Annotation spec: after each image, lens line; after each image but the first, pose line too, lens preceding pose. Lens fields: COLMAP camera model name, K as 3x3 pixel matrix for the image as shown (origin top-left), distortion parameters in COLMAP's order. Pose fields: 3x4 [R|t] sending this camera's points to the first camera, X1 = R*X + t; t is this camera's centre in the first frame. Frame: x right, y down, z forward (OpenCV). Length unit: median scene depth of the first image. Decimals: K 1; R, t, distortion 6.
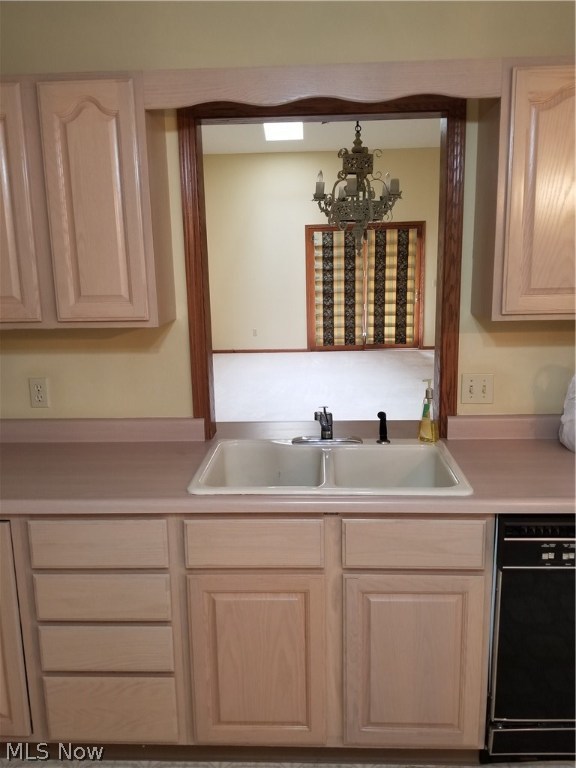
lens RADIAL K [[647.4, 0, 287.4], [0, 647.4, 385.6], [0, 0, 1]] dist [0.007567, -0.004698]
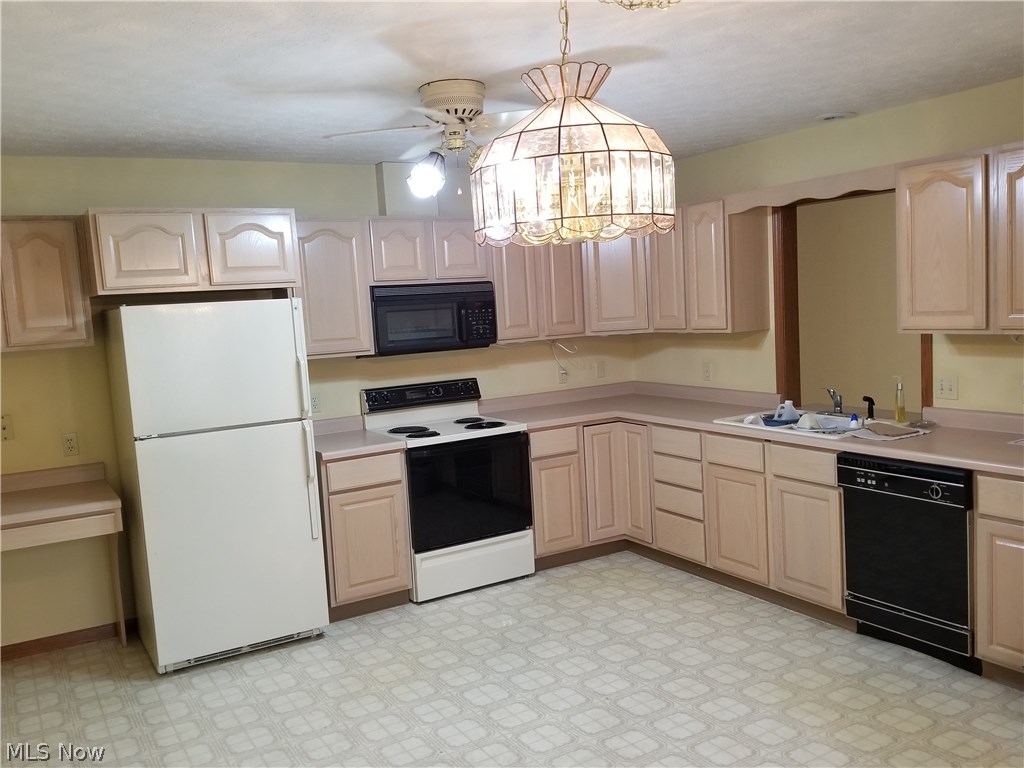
lens RADIAL K [[863.2, 0, 512.1], [0, 863.2, 384.7], [0, 0, 1]] dist [0.007567, -0.004698]
pose [[0.543279, 0.071299, -0.836519, 1.568135], [-0.109112, 0.993933, 0.013853, 0.087262], [0.832432, 0.083748, 0.547762, -0.824538]]
